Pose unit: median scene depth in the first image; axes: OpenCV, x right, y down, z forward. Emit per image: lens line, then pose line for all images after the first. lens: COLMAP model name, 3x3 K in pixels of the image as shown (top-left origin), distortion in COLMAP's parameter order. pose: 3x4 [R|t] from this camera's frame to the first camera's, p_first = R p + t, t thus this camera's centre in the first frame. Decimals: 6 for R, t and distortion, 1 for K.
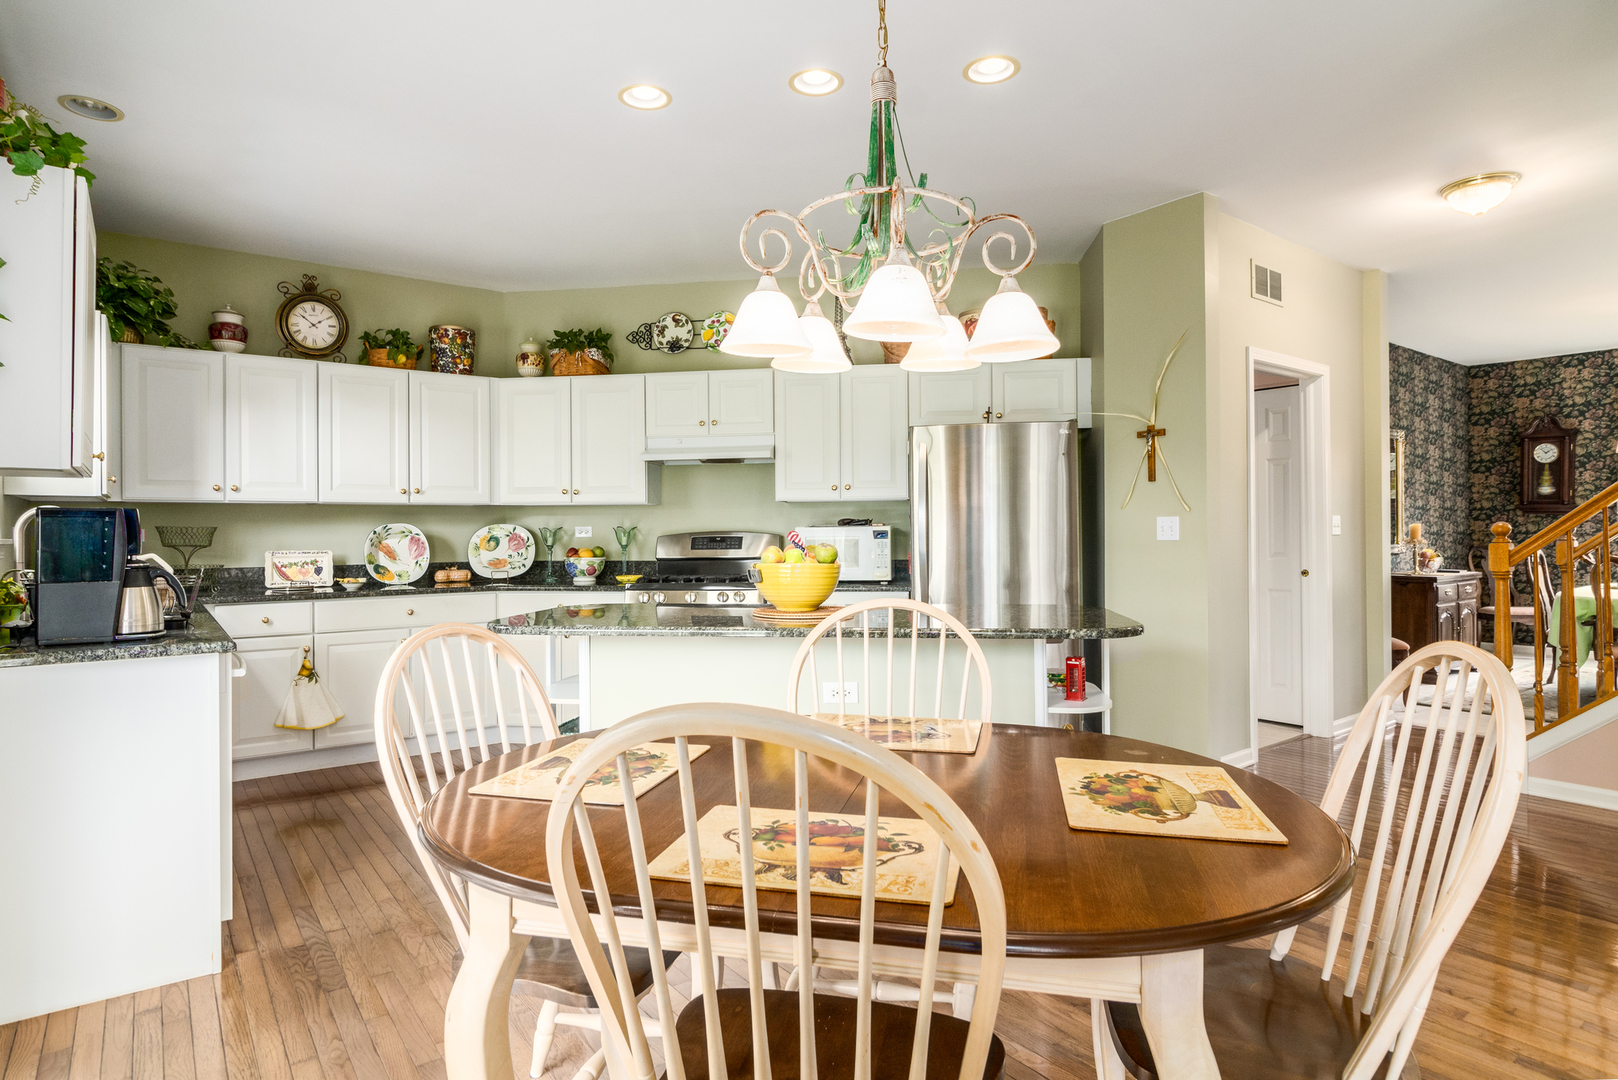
lens RADIAL K [[882.9, 0, 798.1], [0, 882.9, 524.2], [0, 0, 1]] dist [-0.013355, 0.001325]
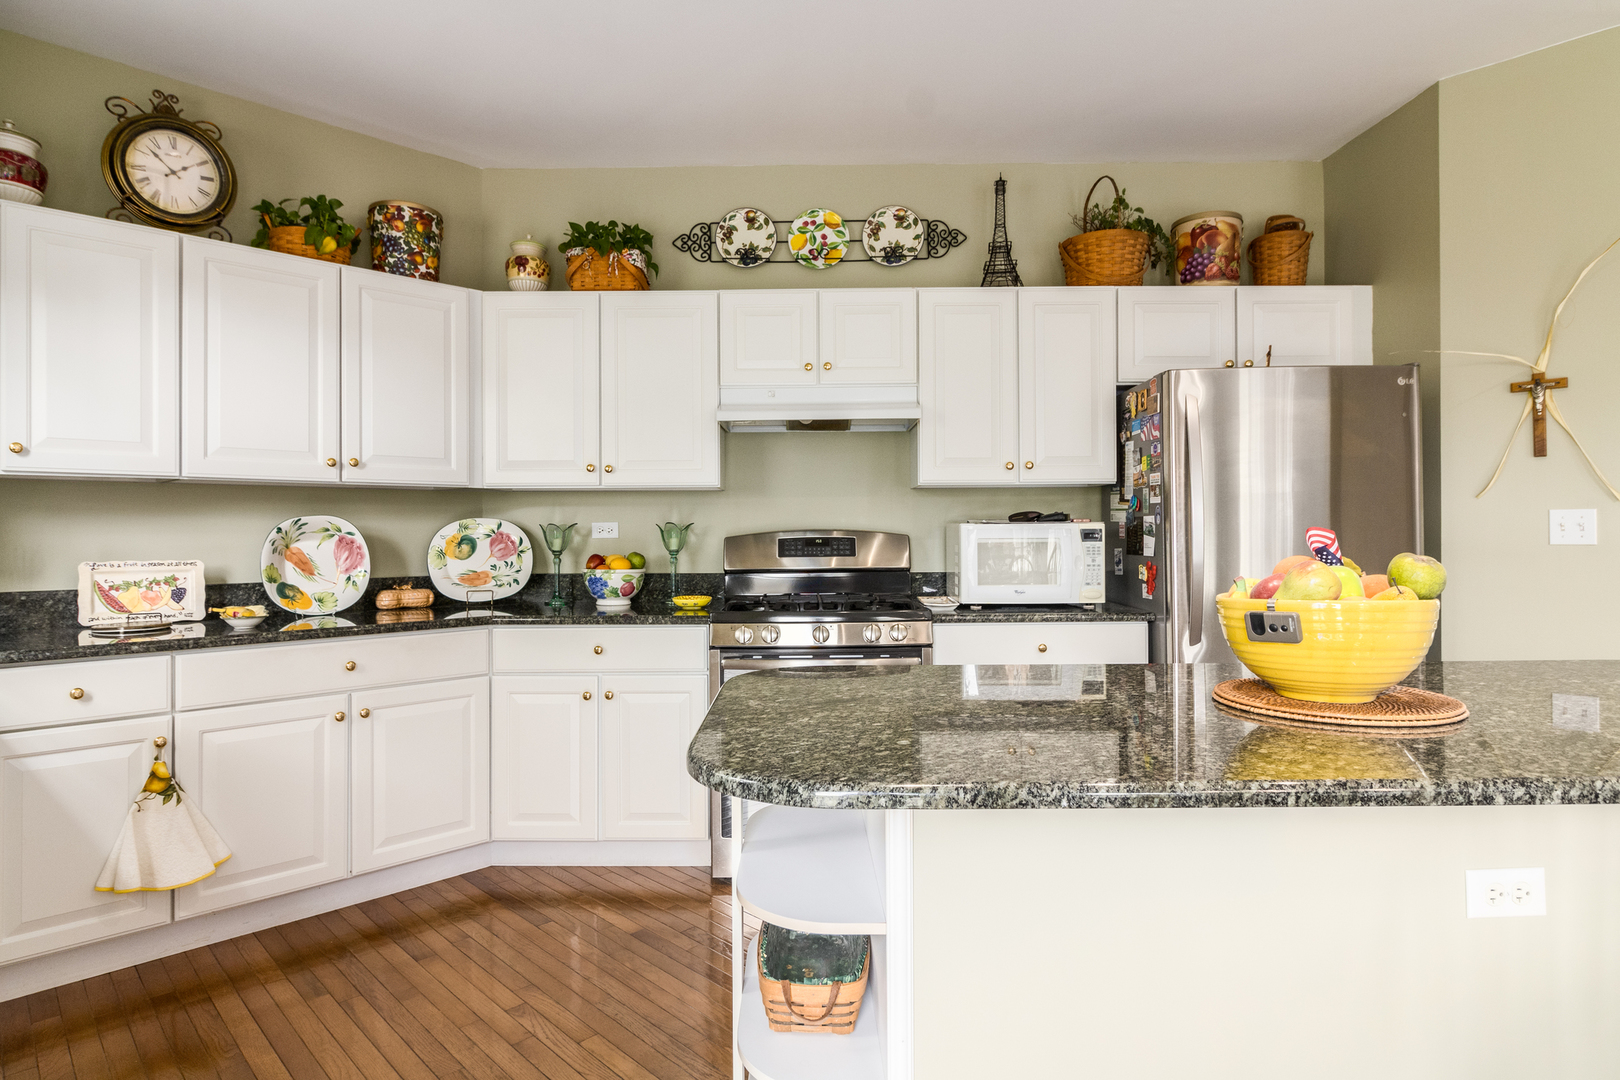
lens RADIAL K [[884.0, 0, 805.4], [0, 884.0, 524.0], [0, 0, 1]] dist [-0.013355, 0.001325]
pose [[0.990251, 0.003866, 0.139243, -0.203489], [-0.003597, 0.999991, -0.002179, 0.005120], [-0.139251, 0.001657, 0.990256, 0.345149]]
